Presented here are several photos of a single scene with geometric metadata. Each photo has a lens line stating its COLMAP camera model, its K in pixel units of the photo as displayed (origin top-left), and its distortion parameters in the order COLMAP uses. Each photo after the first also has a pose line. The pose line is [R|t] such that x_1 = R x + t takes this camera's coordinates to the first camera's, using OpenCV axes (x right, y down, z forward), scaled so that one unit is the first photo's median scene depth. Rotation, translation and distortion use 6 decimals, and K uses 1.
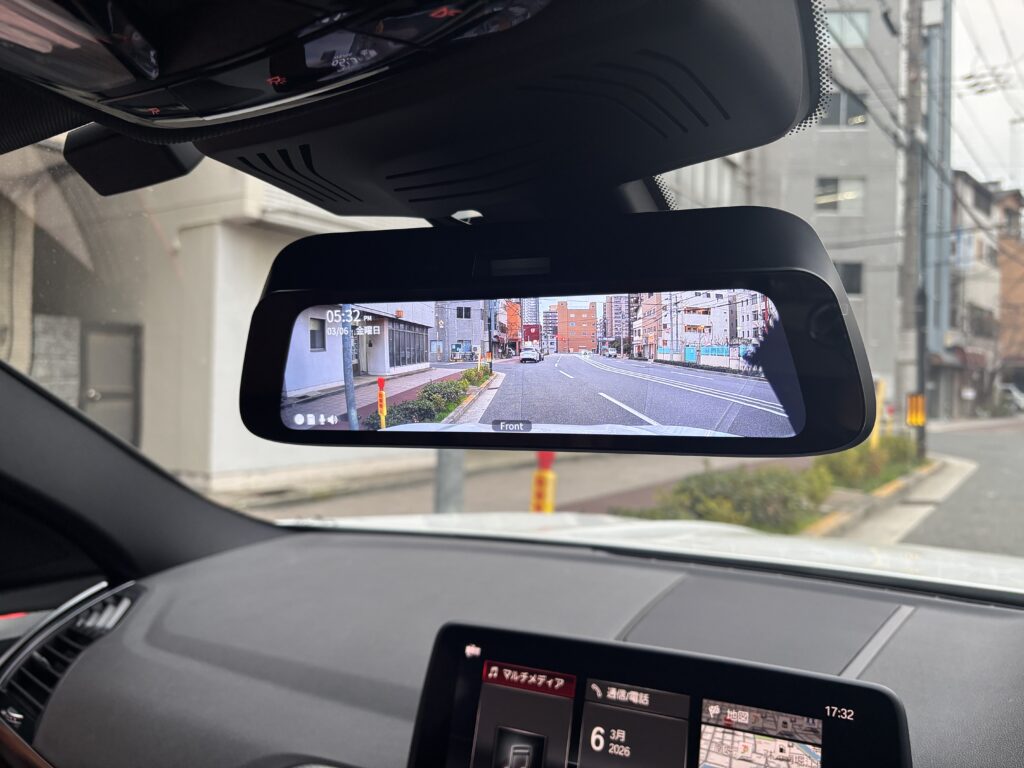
lens RADIAL K [[778.8, 0, 500.4], [0, 778.8, 386.5], [0, 0, 1]] dist [0.006627, -0.010629]
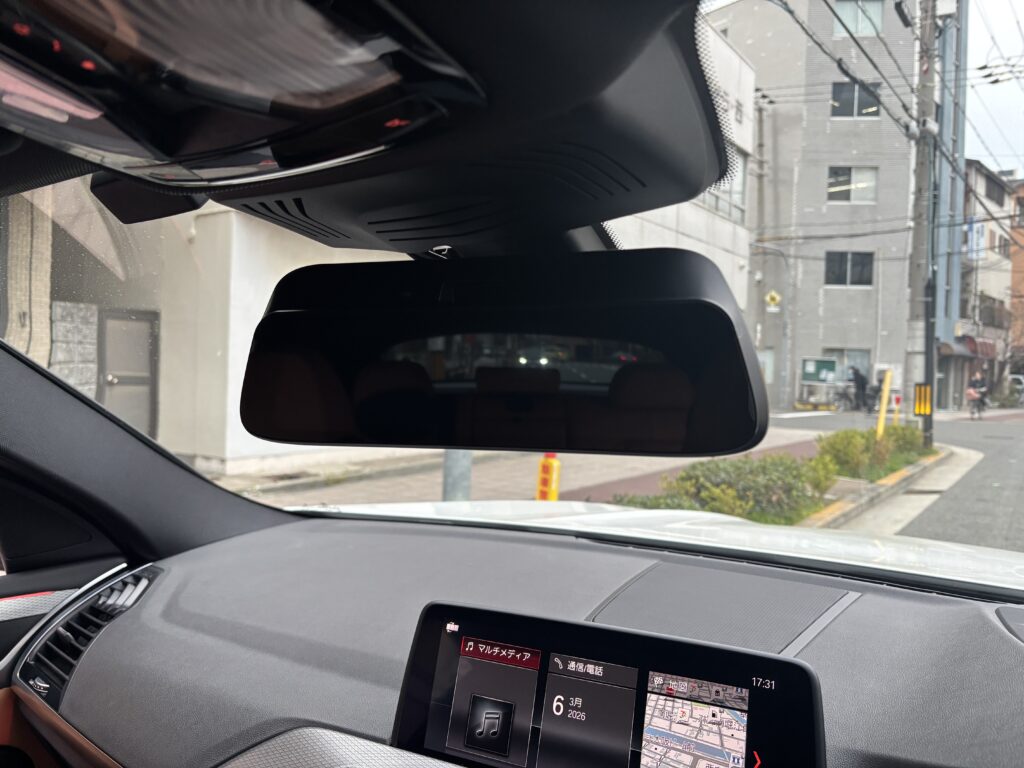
lens RADIAL K [[777.9, 0, 509.0], [0, 777.9, 383.5], [0, 0, 1]] dist [0.004931, -0.001103]
pose [[0.999942, 0.007549, -0.007724, 0.035844], [-0.007427, 0.999848, 0.015769, -0.021750], [0.007841, -0.015710, 0.999846, -0.080288]]
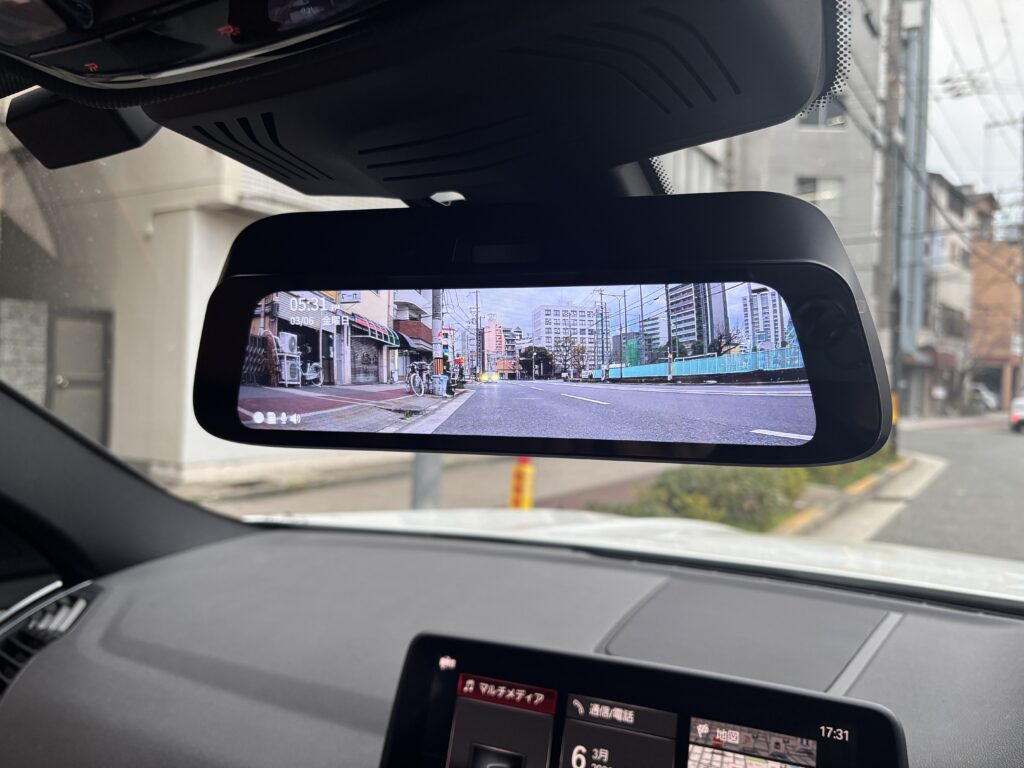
lens RADIAL K [[777.9, 0, 509.0], [0, 777.9, 383.5], [0, 0, 1]] dist [0.004931, -0.001103]
pose [[0.999176, 0.013777, 0.038189, -0.001145], [-0.013993, 0.999888, 0.005390, -0.003118], [-0.038110, -0.005919, 0.999256, 0.040508]]
